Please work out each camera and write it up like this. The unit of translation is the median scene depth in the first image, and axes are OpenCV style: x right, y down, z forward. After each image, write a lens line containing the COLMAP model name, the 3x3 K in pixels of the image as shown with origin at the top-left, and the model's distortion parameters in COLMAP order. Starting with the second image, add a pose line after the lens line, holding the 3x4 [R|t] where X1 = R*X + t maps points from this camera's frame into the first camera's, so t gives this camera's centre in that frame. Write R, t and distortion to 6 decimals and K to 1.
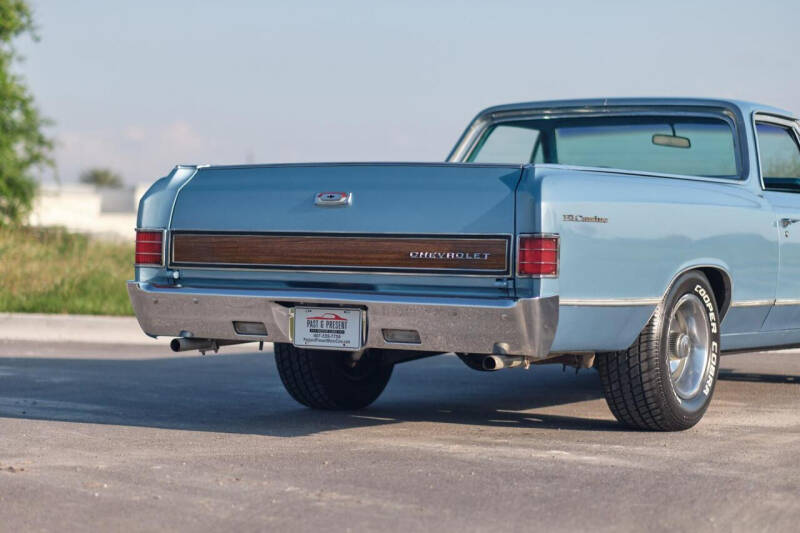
lens RADIAL K [[1942.3, 0, 404.4], [0, 1942.3, 270.4], [0, 0, 1]] dist [0.045875, 0.000000]
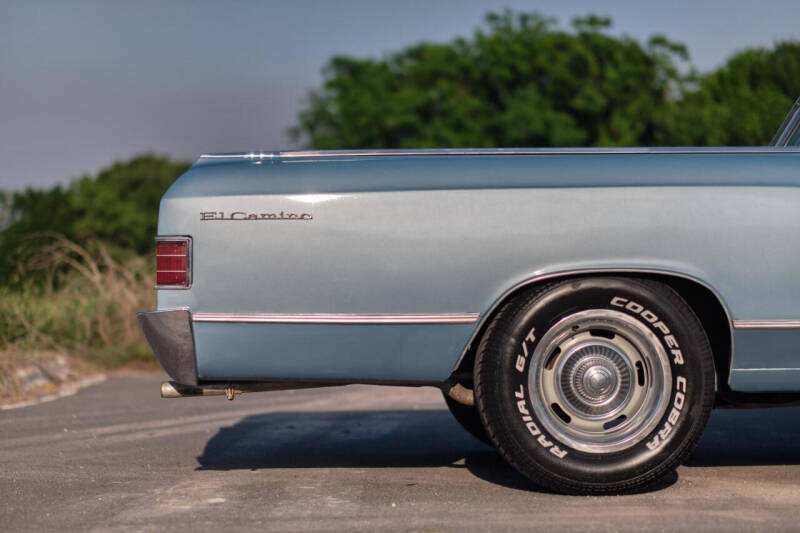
lens RADIAL K [[1942.3, 0, 407.5], [0, 1942.3, 265.1], [0, 0, 1]] dist [0.045875, 0.000000]
pose [[0.555744, -0.022761, -0.831042, 0.725998], [0.007796, 0.999724, -0.022167, 0.011203], [0.831317, 0.005840, 0.555768, 0.539527]]
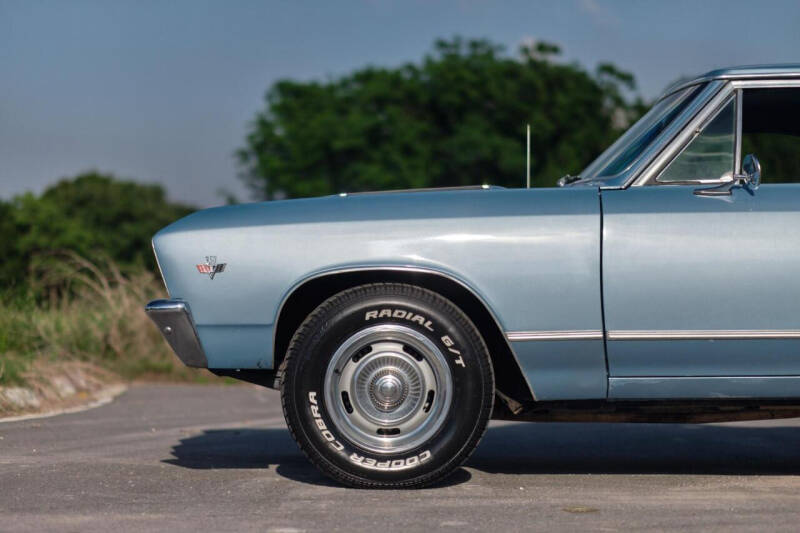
lens RADIAL K [[1942.3, 0, 405.6], [0, 1942.3, 263.6], [0, 0, 1]] dist [0.045875, 0.000000]
pose [[0.582989, -0.024127, -0.812122, 0.769759], [-0.007163, 0.999368, -0.034832, 0.017373], [0.812449, 0.026124, 0.582447, 0.410725]]
